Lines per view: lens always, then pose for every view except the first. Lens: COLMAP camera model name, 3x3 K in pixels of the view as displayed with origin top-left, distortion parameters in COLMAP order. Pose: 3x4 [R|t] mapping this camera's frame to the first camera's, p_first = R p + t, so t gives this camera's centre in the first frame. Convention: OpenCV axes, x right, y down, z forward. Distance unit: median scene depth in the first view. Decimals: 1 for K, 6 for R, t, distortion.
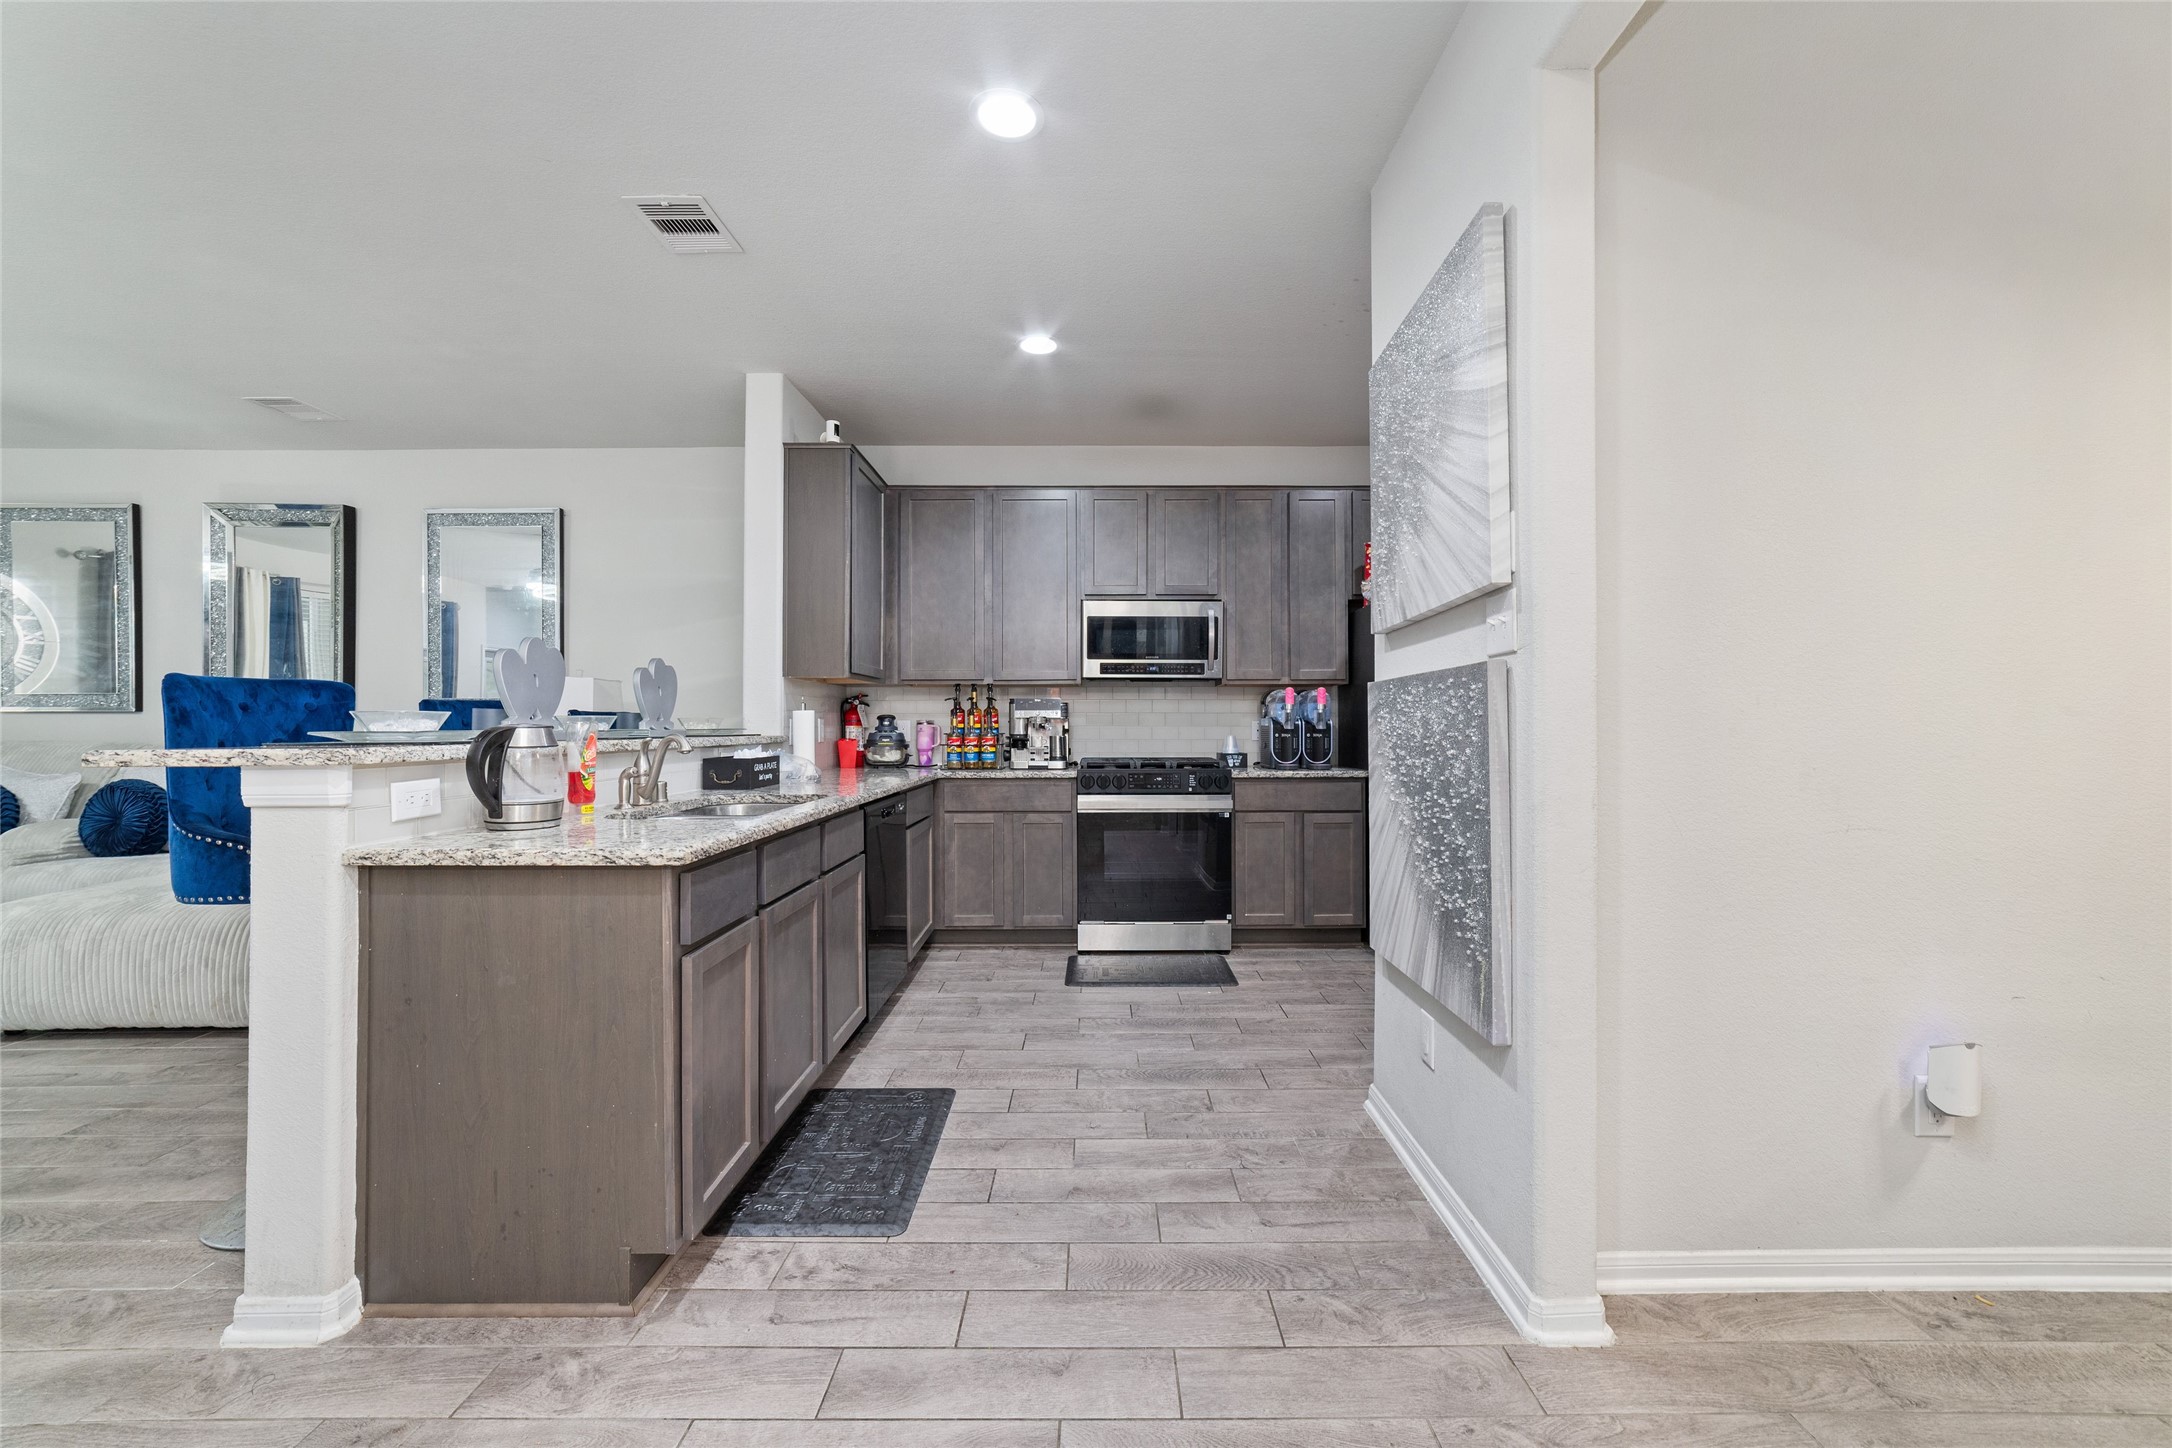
lens RADIAL K [[836.4, 0, 1078.7], [0, 836.4, 723.7], [0, 0, 1]] dist [-0.018386, 0.006328]
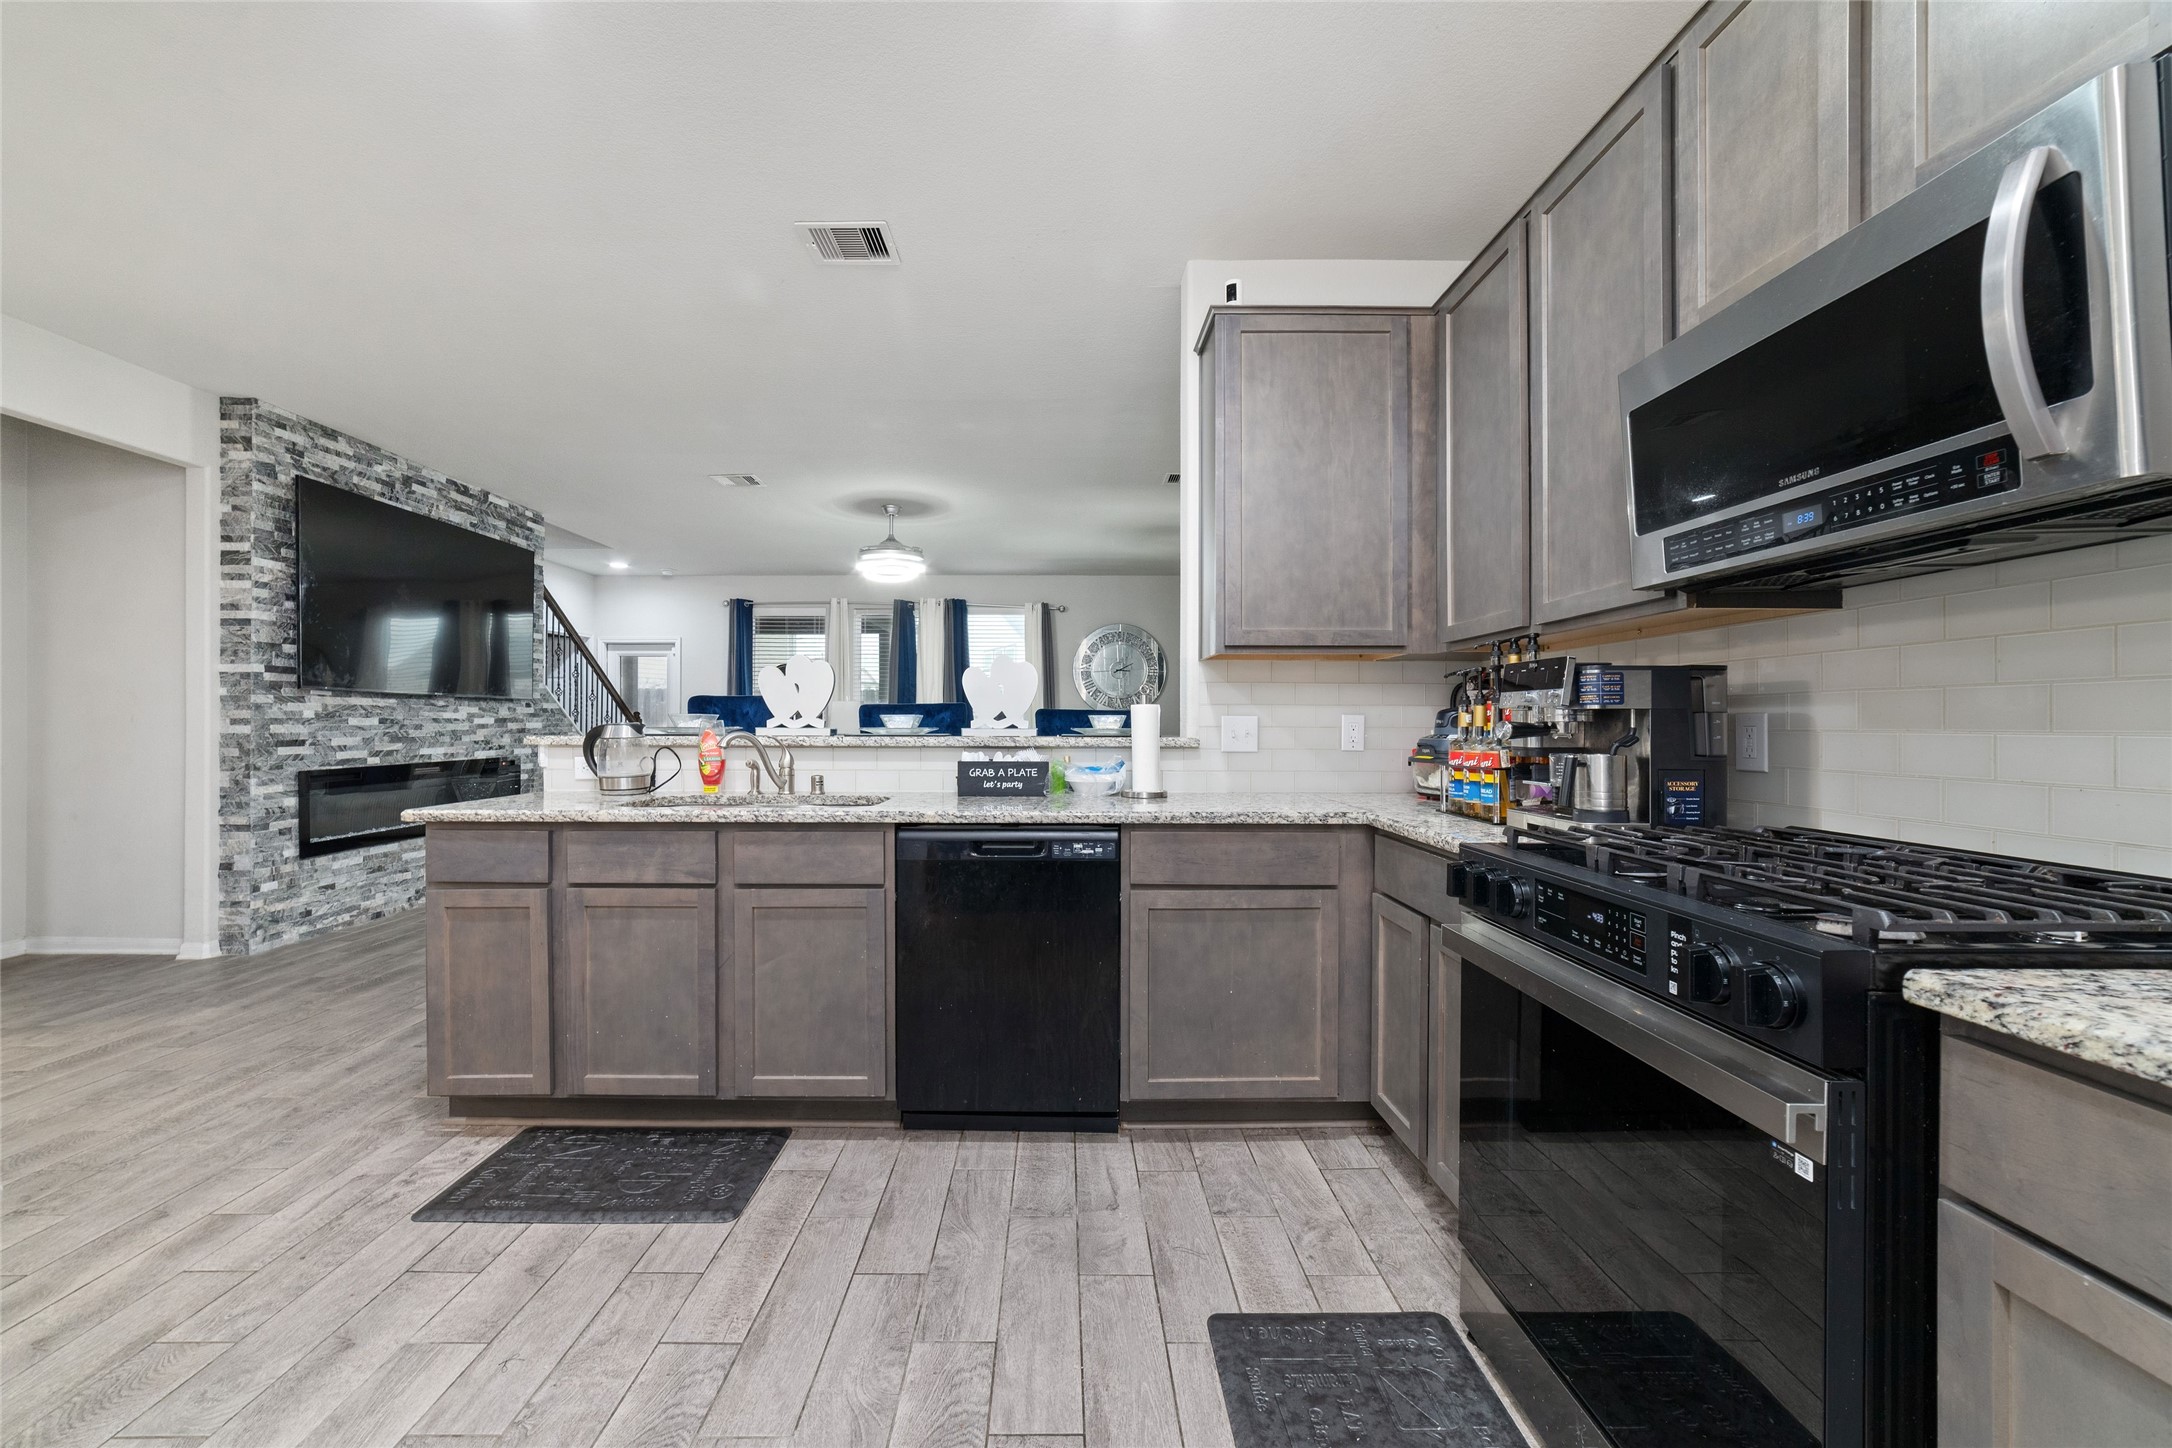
lens RADIAL K [[836.4, 0, 1064.8], [0, 836.4, 719.8], [0, 0, 1]] dist [-0.018386, 0.006328]
pose [[0.019348, -0.002272, -0.999810, 0.356206], [-0.000803, 0.999997, -0.002288, -0.000479], [0.999812, 0.000847, 0.019346, 0.772671]]
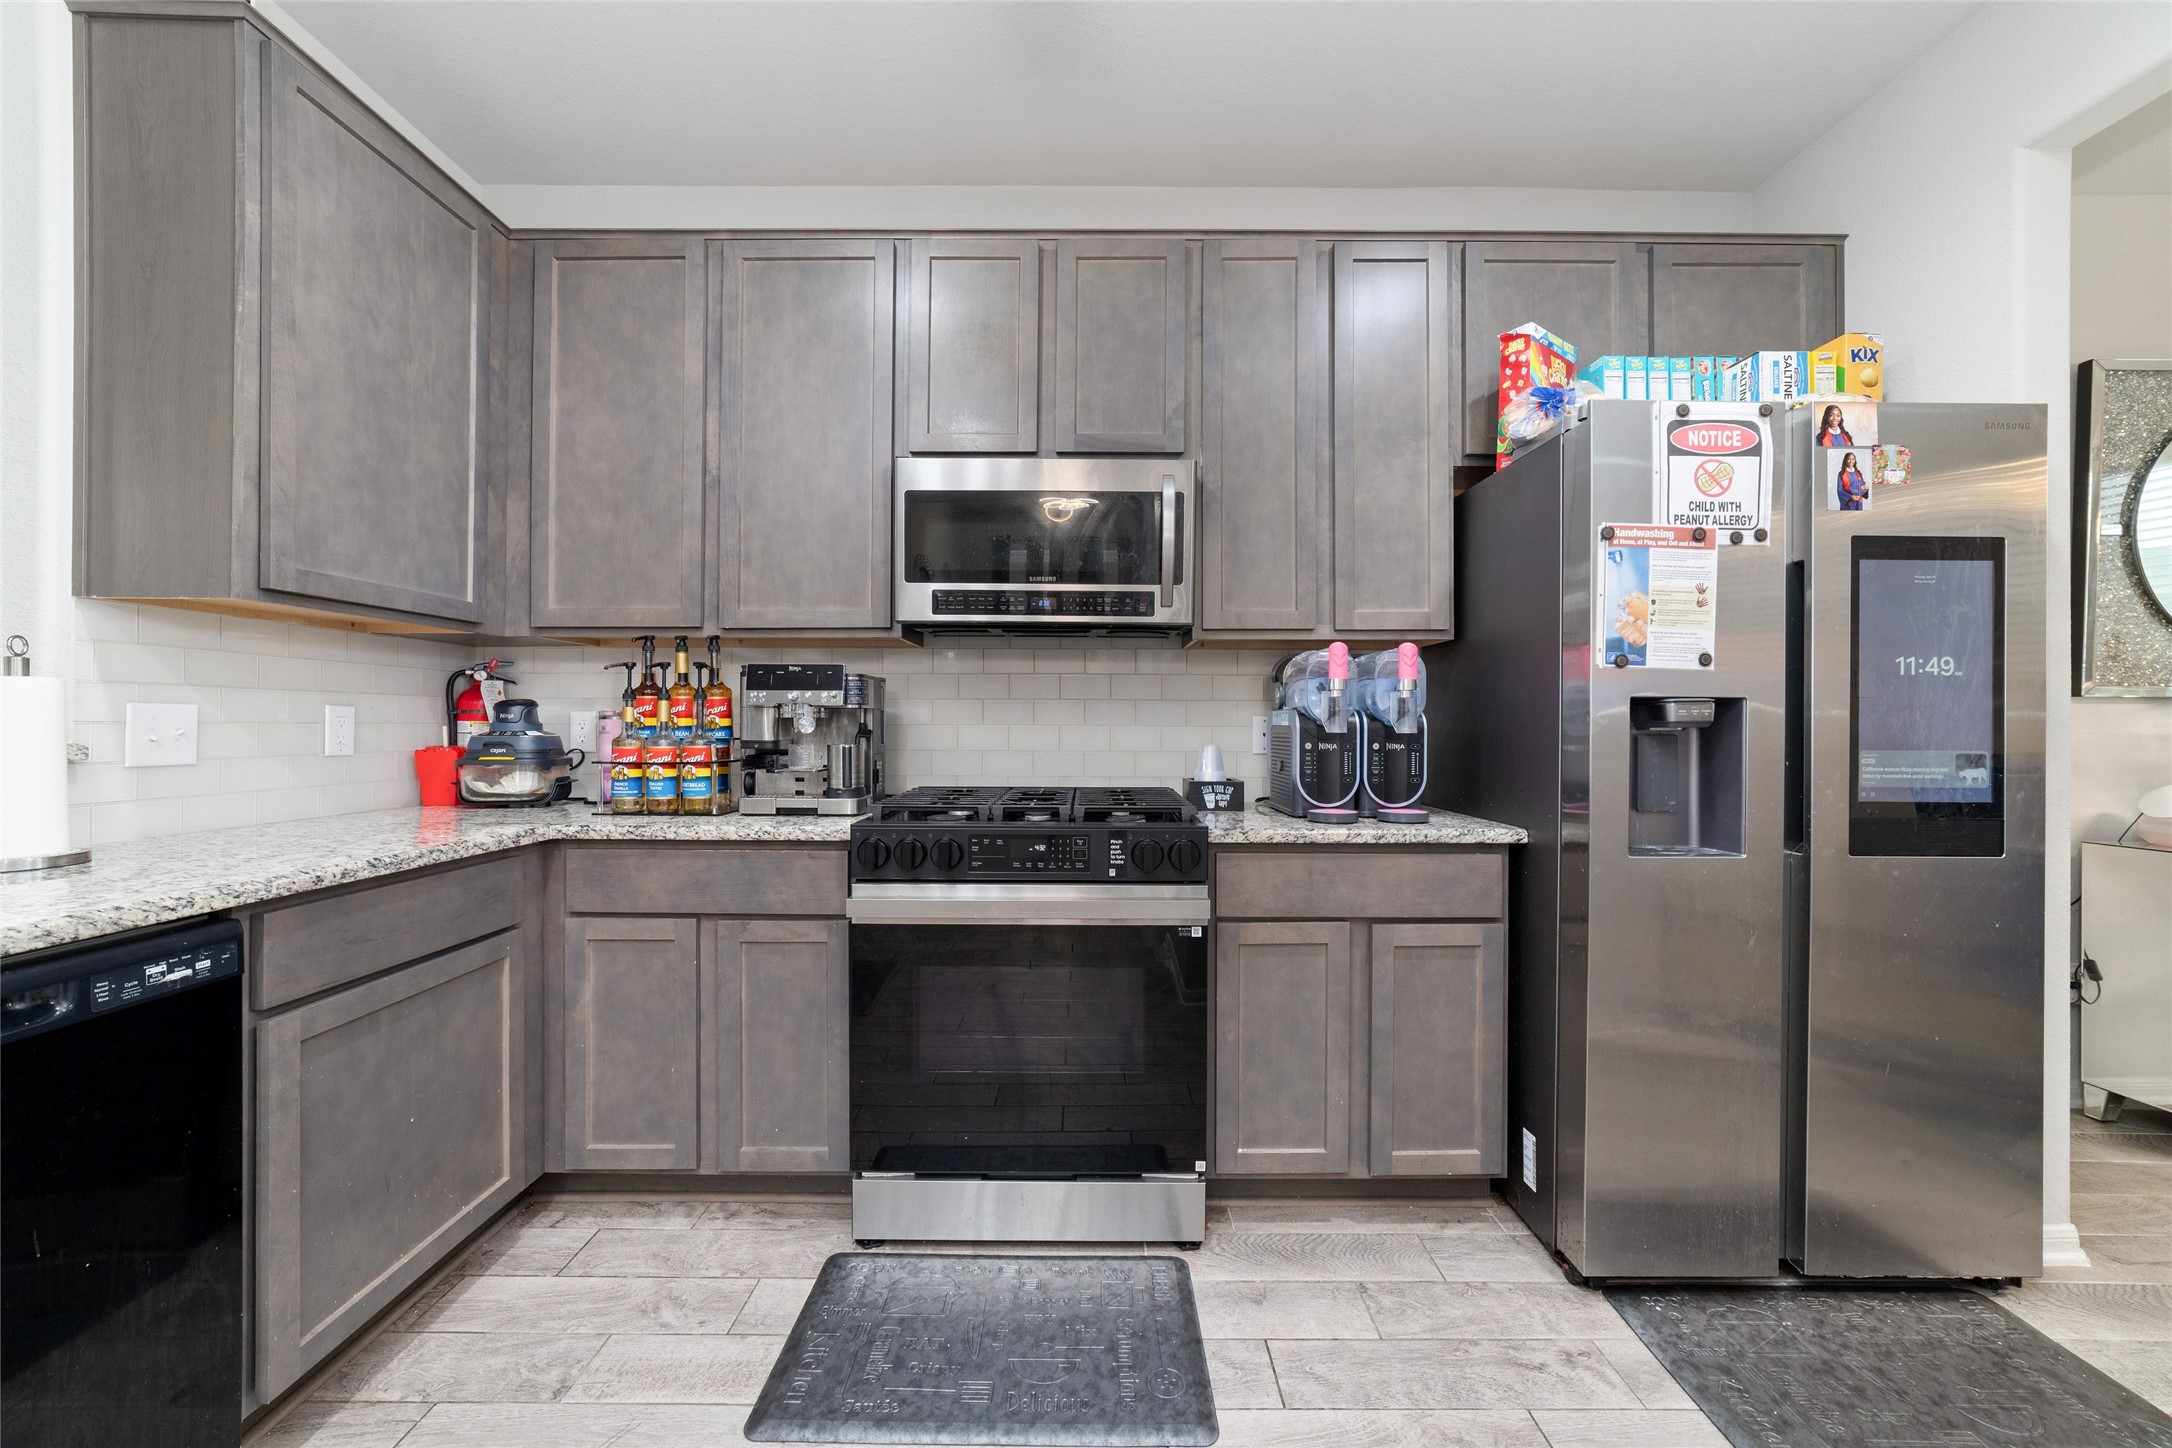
lens RADIAL K [[836.4, 0, 1066.3], [0, 836.4, 719.7], [0, 0, 1]] dist [-0.018386, 0.006328]
pose [[0.999959, 0.005824, -0.006943, 0.106790], [-0.005841, 0.999980, -0.002447, 0.000792], [0.006928, 0.002488, 0.999973, 0.540778]]
